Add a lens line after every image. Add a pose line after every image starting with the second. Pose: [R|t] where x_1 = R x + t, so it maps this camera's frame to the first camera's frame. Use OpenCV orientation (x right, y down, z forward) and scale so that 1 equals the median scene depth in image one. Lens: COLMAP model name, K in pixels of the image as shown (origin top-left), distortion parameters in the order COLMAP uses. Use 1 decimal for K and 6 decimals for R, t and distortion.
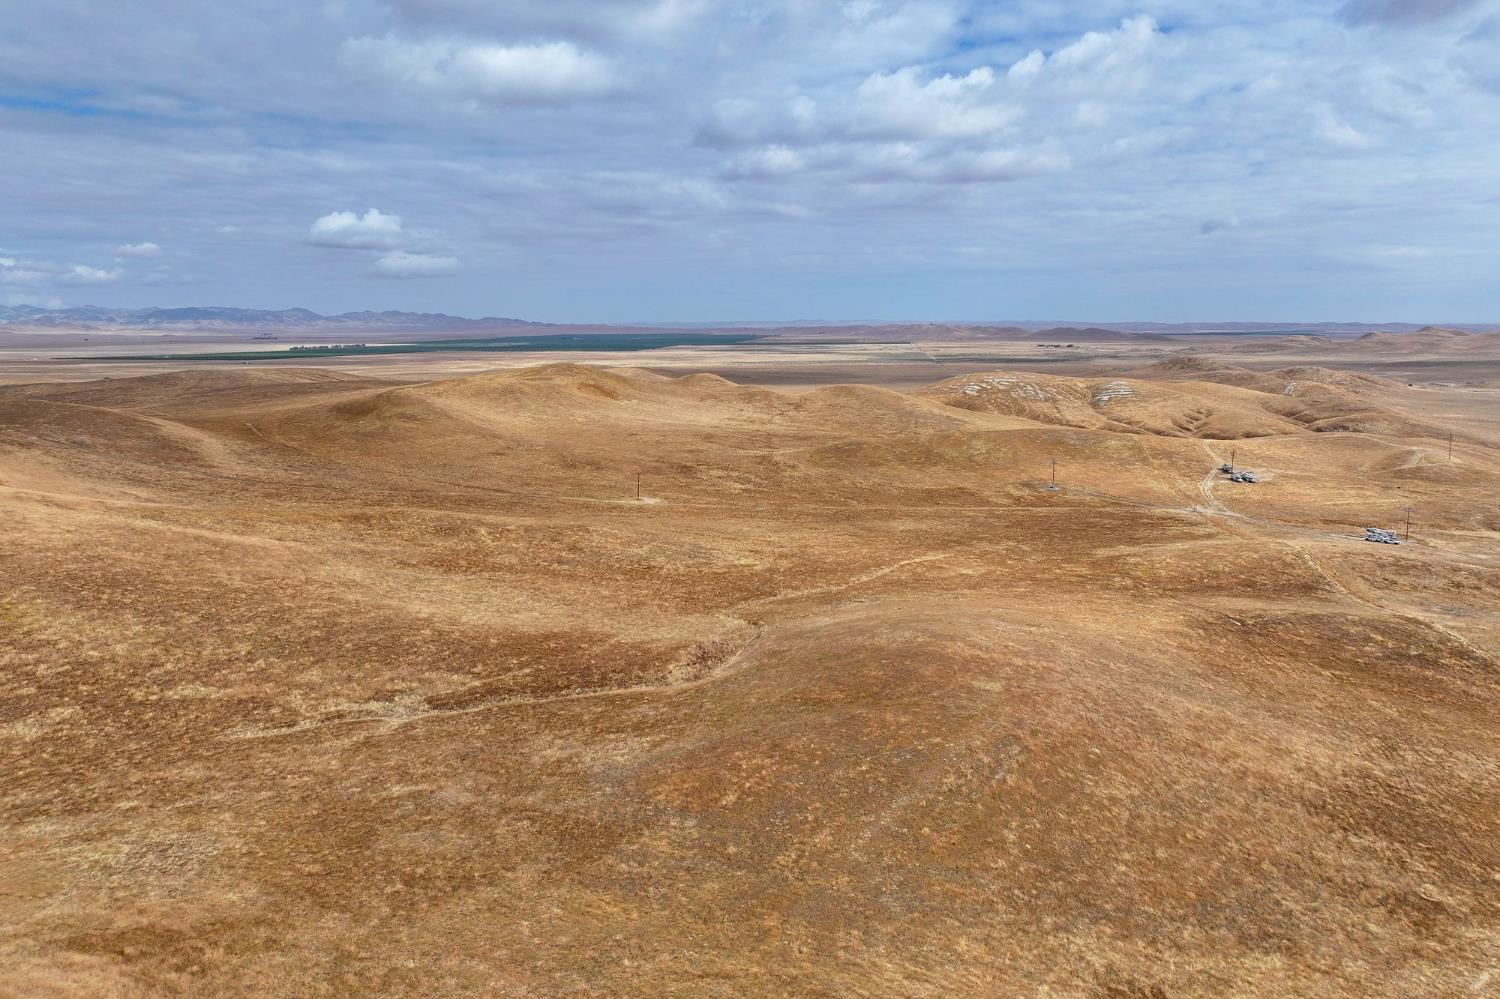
lens RADIAL K [[1036.4, 0, 740.9], [0, 1036.4, 504.6], [0, 0, 1]] dist [0.003421, -0.003821]
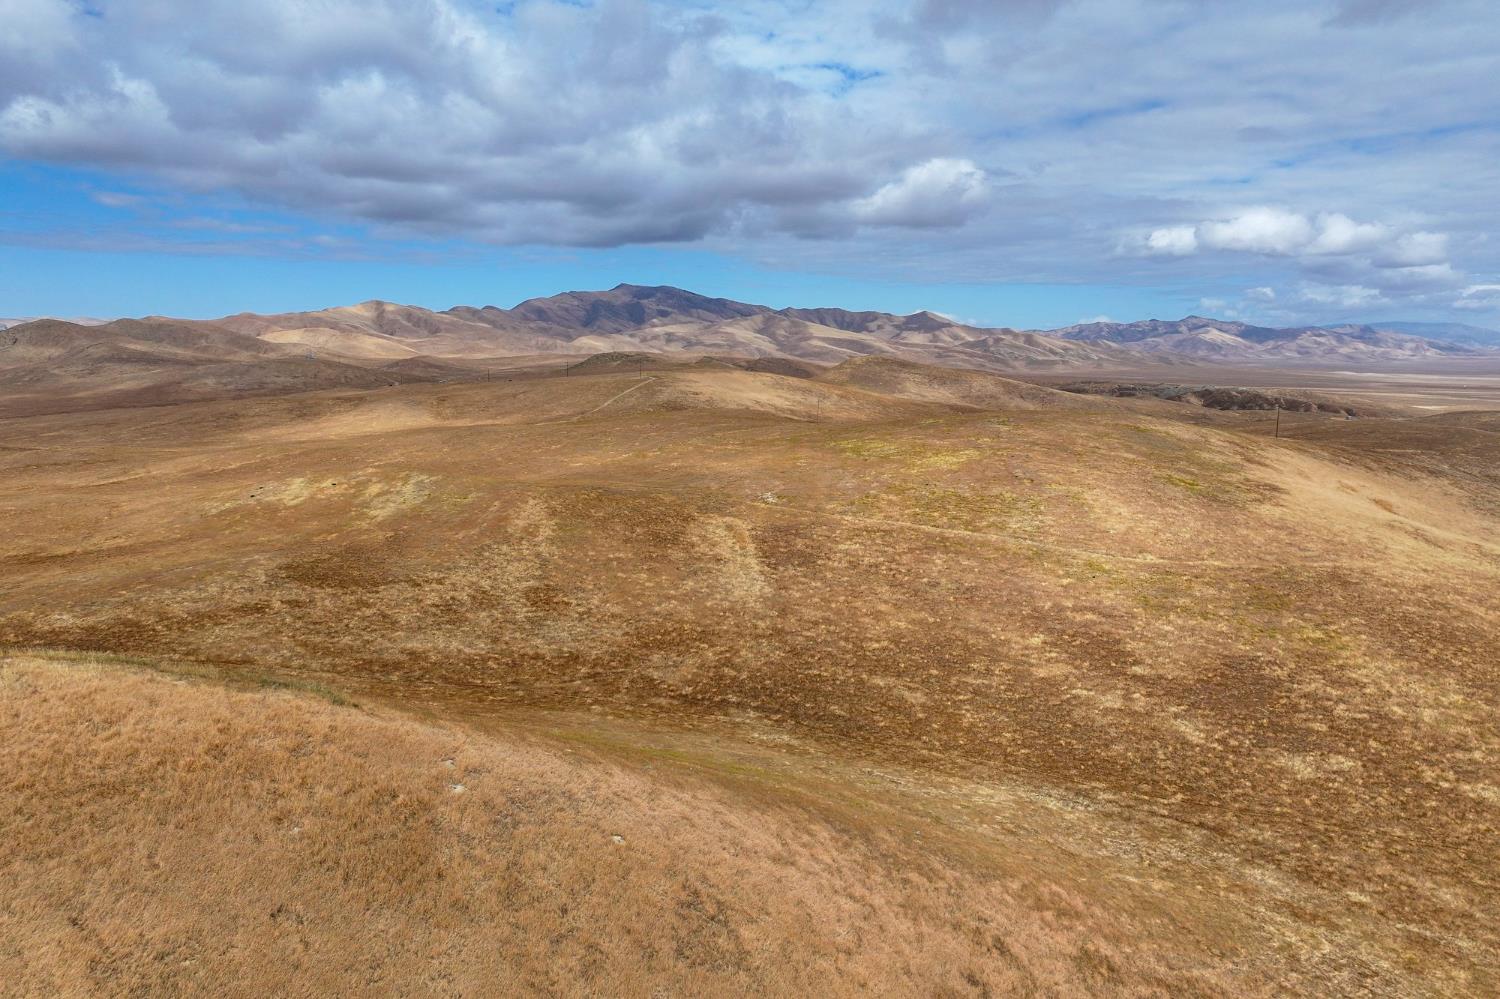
lens RADIAL K [[1036.4, 0, 750.9], [0, 1036.4, 437.2], [0, 0, 1]] dist [0.003421, -0.003821]
pose [[0.331476, 0.077247, -0.940296, 0.021694], [-0.160627, 0.986713, 0.024436, -0.025481], [0.929689, 0.142937, 0.339480, 0.155428]]
